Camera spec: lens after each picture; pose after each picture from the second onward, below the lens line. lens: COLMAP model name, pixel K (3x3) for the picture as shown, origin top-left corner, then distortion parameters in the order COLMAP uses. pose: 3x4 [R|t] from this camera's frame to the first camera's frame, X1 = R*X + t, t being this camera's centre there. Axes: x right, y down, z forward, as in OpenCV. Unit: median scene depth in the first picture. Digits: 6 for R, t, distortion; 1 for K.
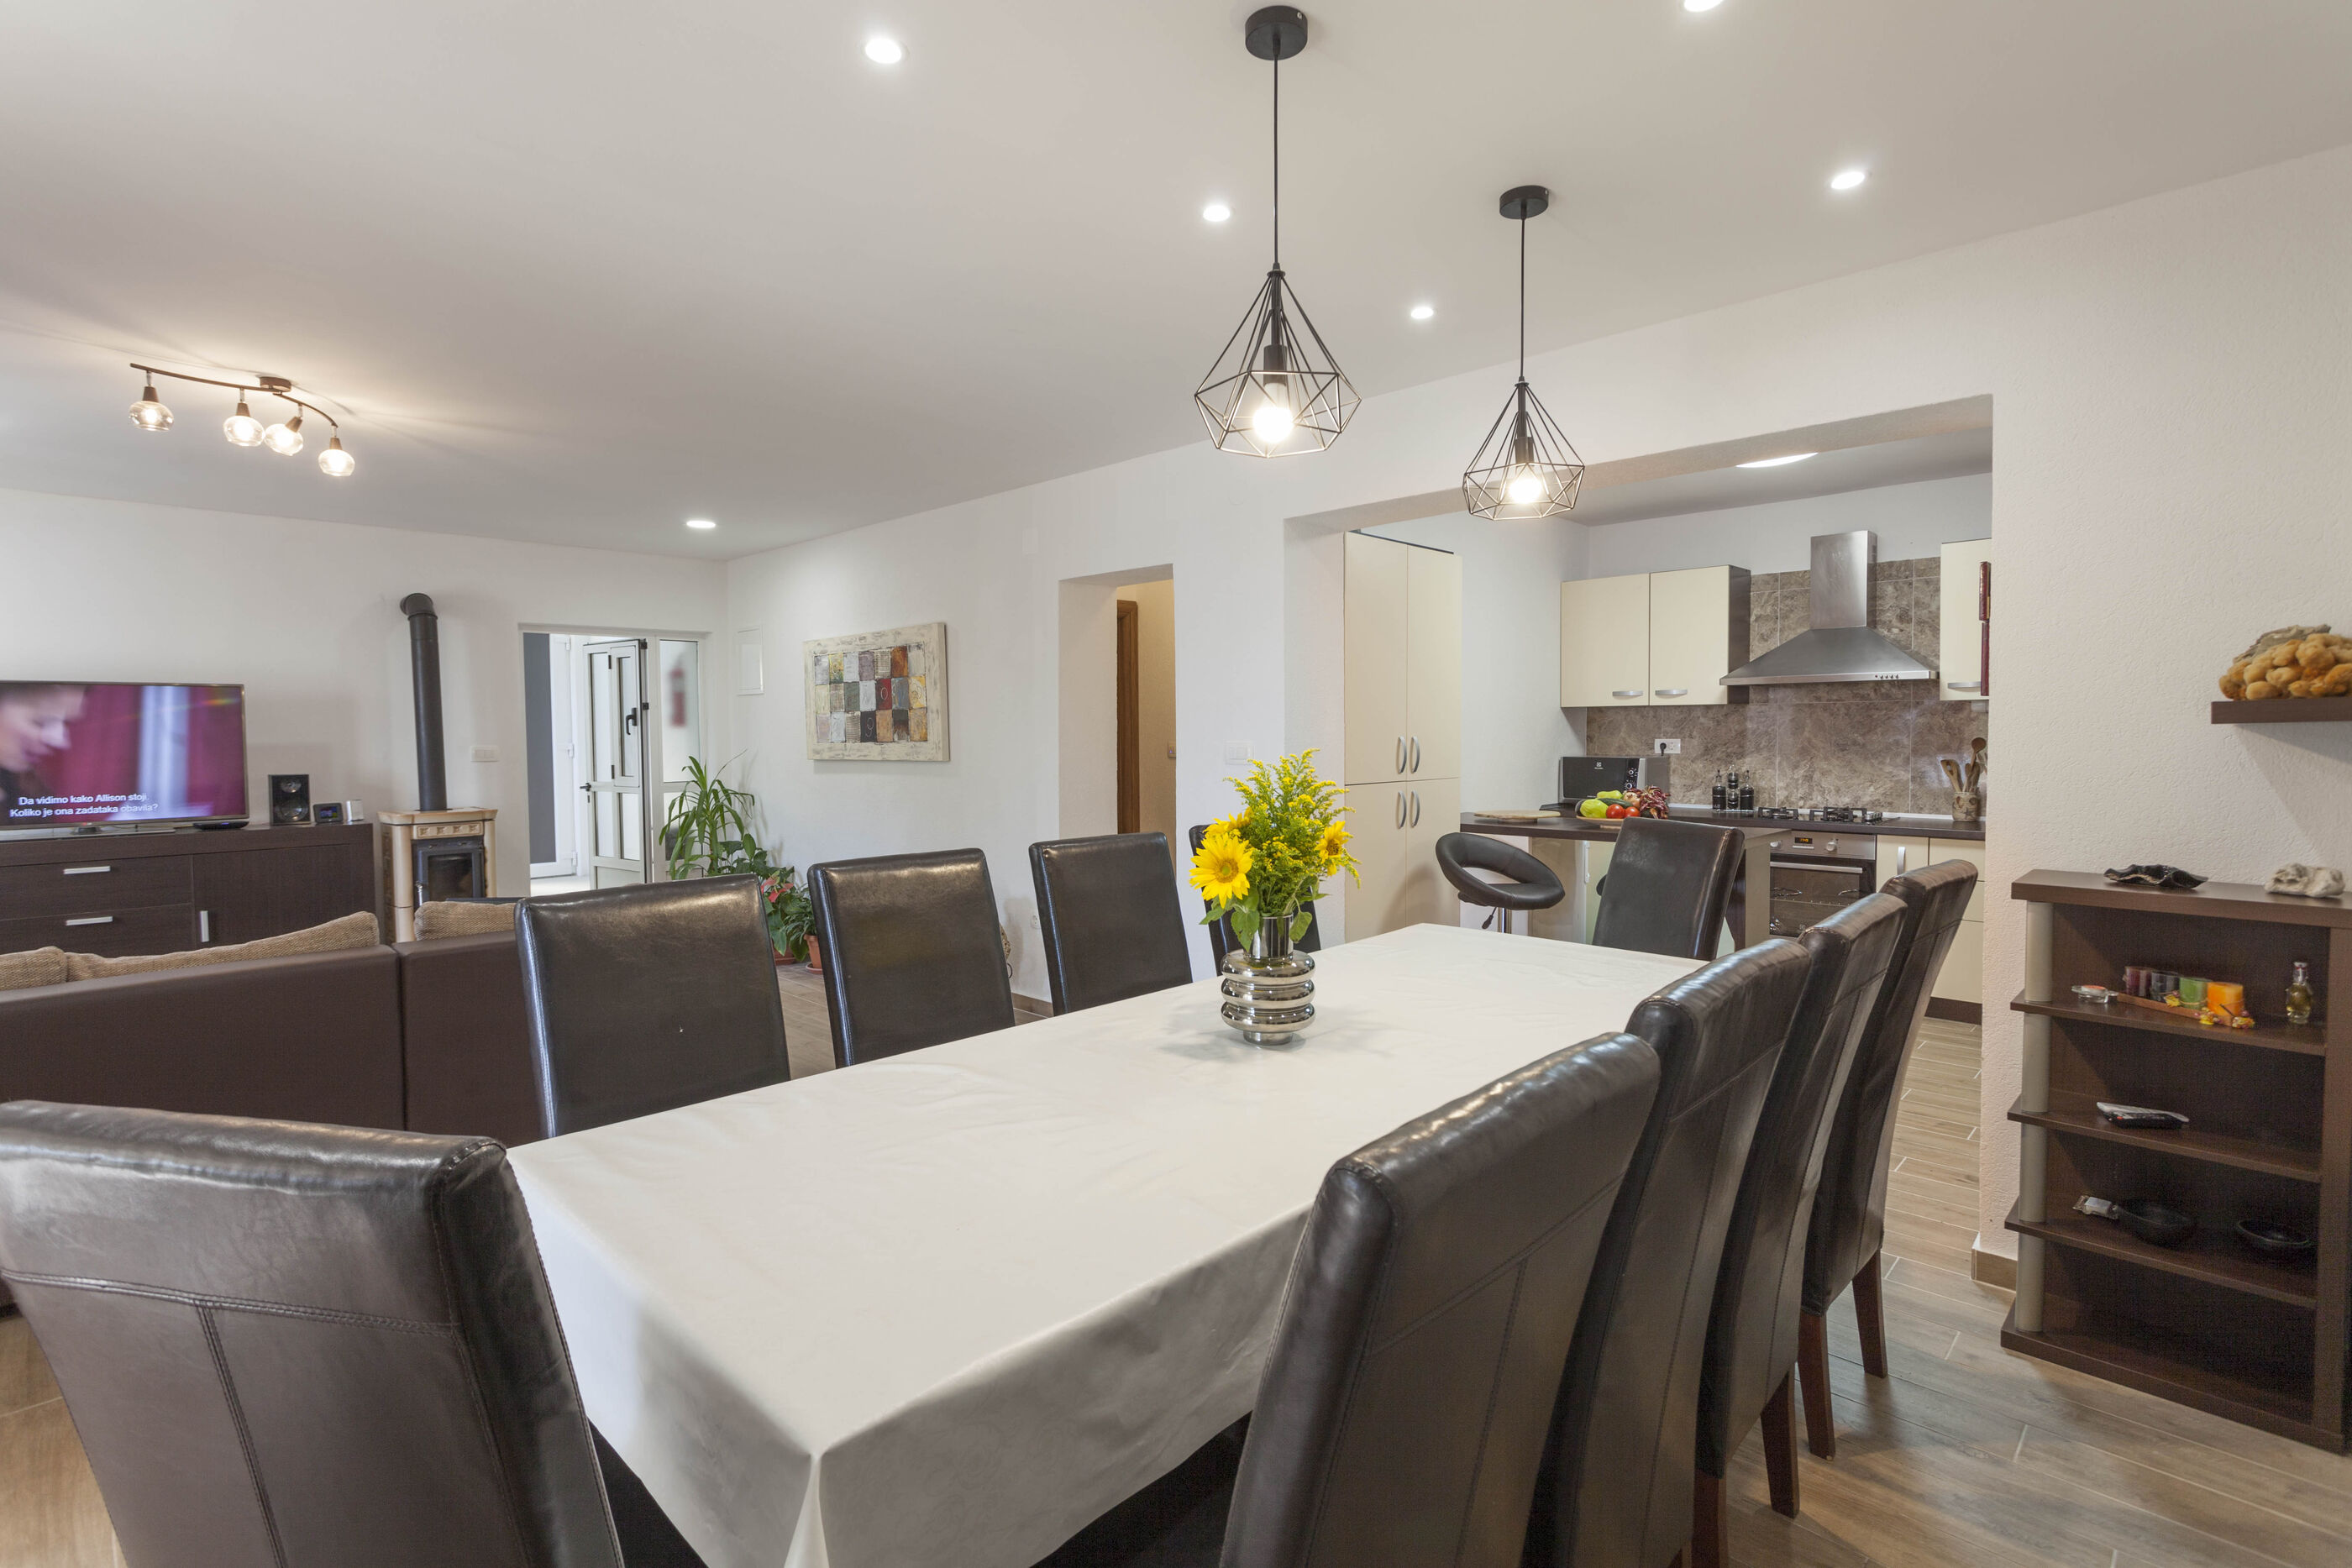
lens RADIAL K [[1106.0, 0, 1171.6], [0, 1106.0, 770.9], [0, 0, 1]] dist [0.017543, 0.000110]
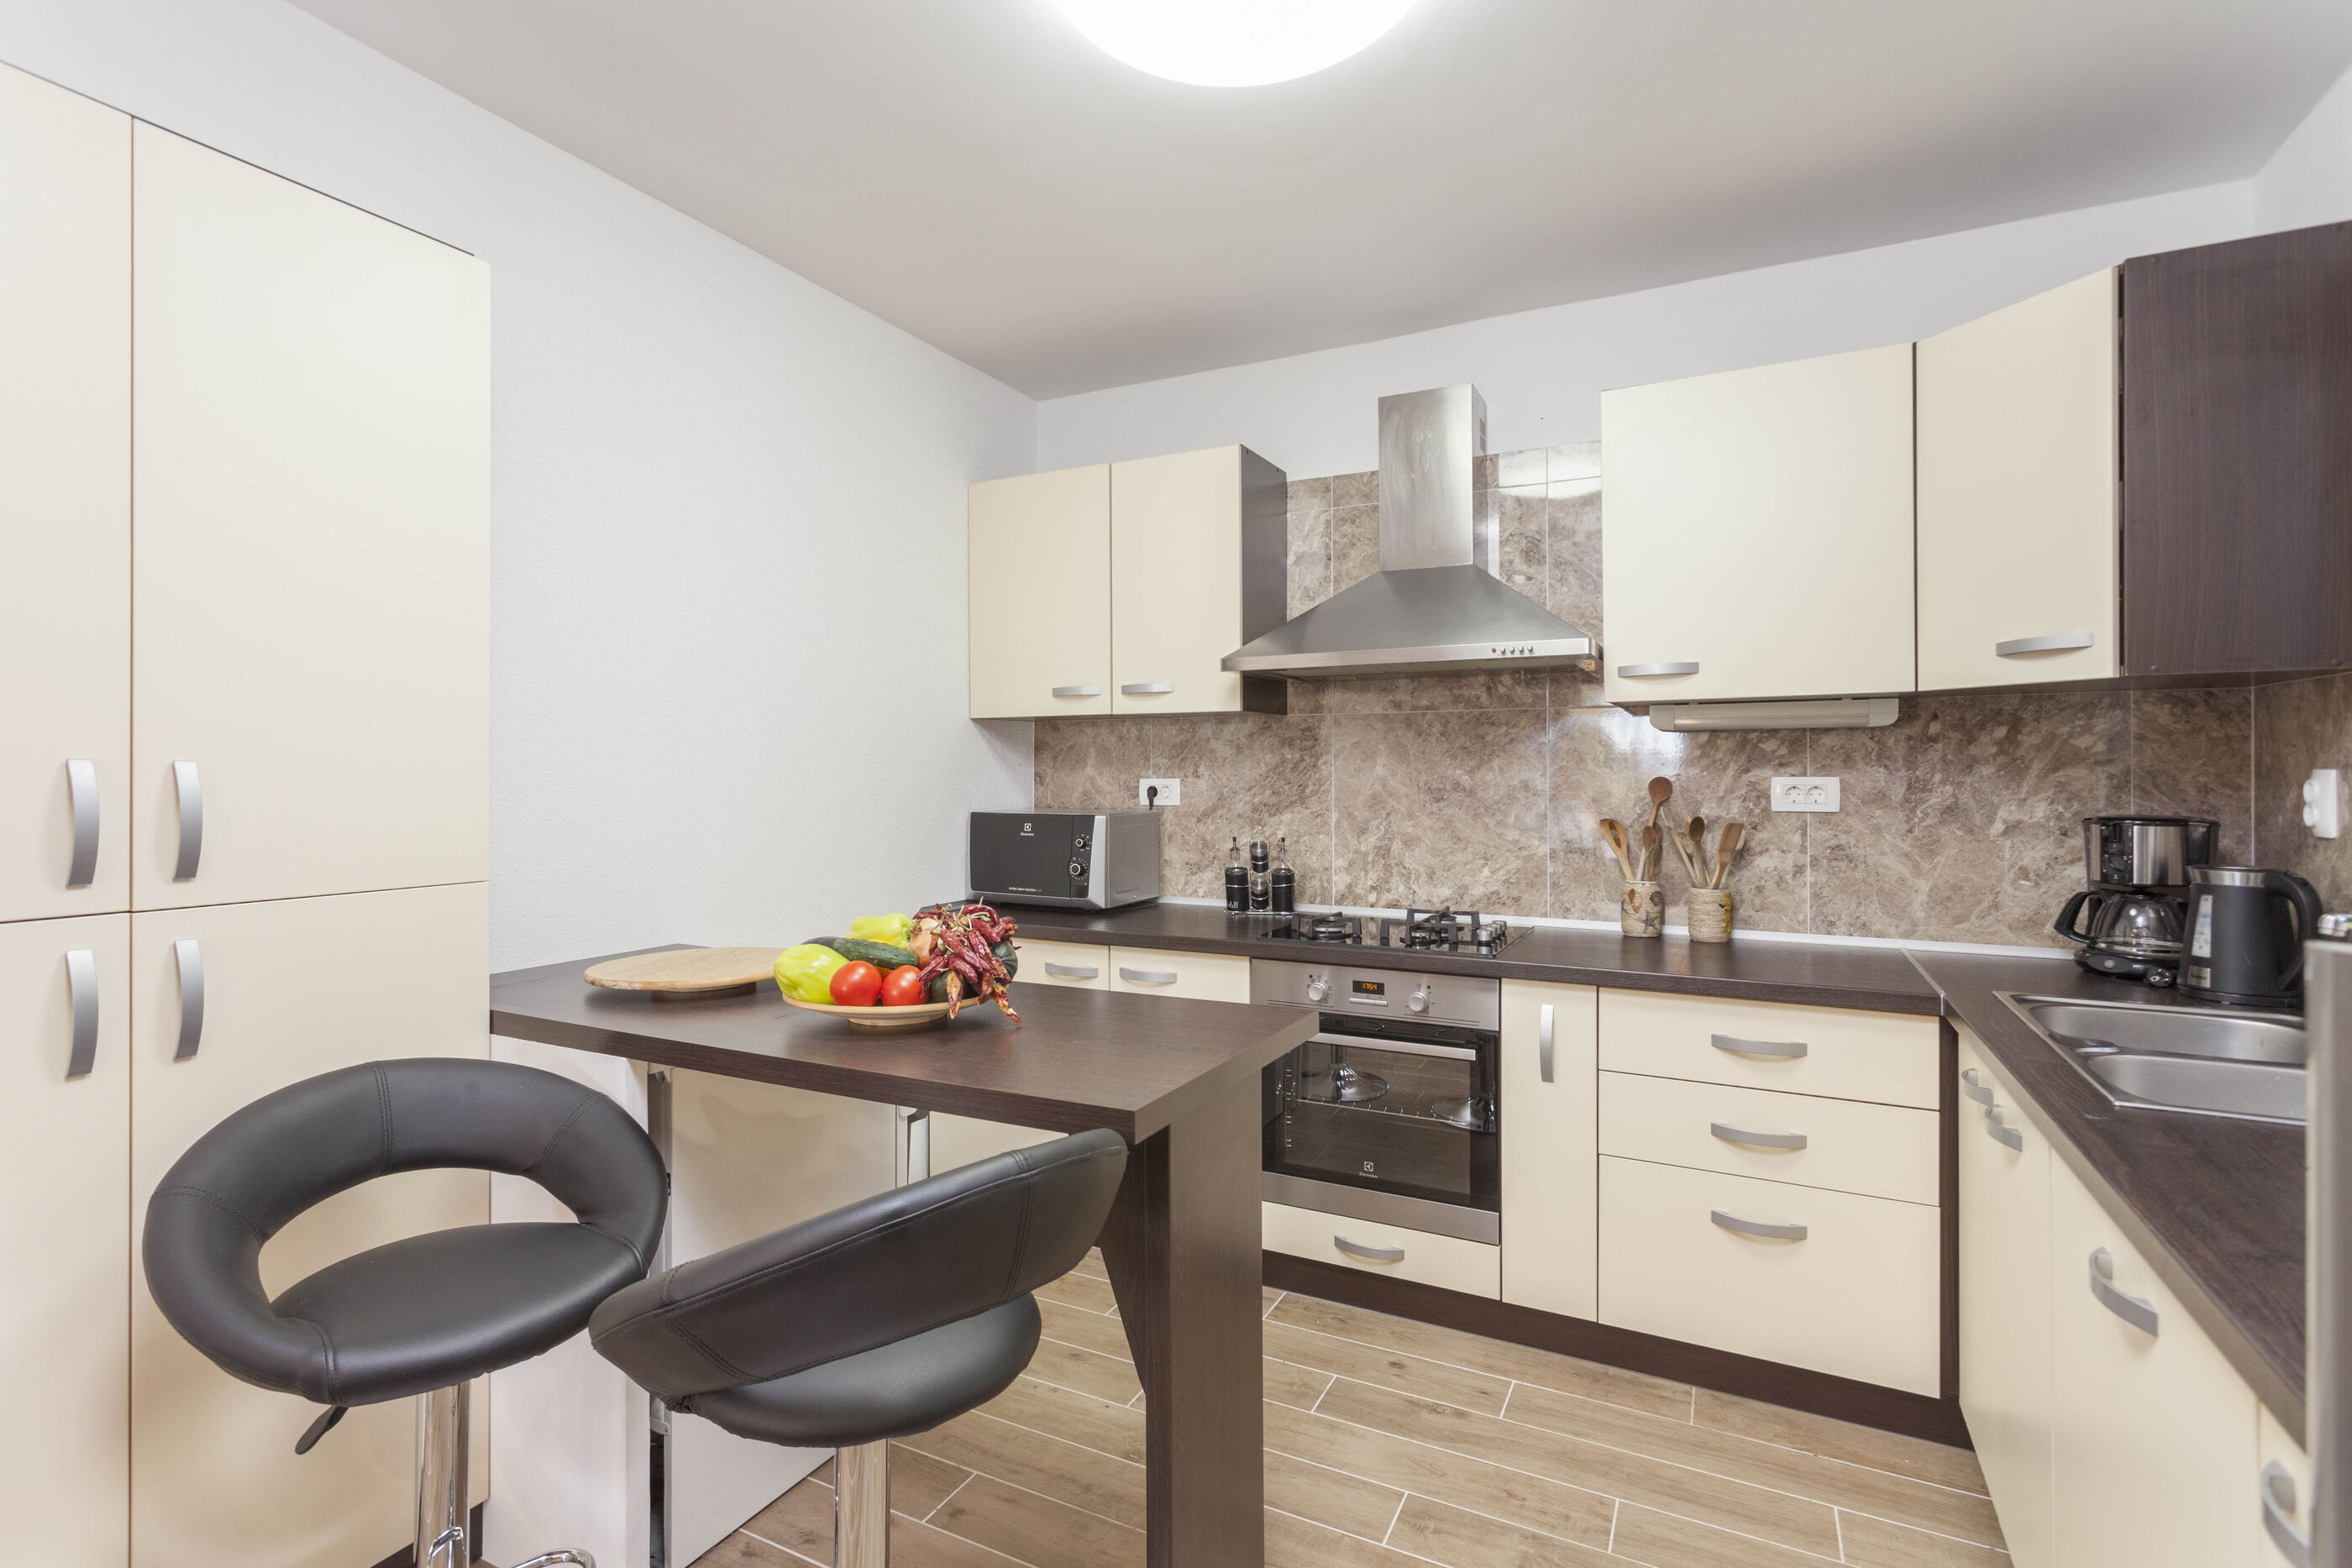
lens RADIAL K [[1106.0, 0, 1171.6], [0, 1106.0, 770.9], [0, 0, 1]] dist [0.017543, 0.000110]
pose [[0.955964, 0.005410, 0.293435, 0.314385], [0.006060, 0.999253, -0.038165, -0.012608], [-0.293422, 0.038263, 0.955217, 0.512328]]
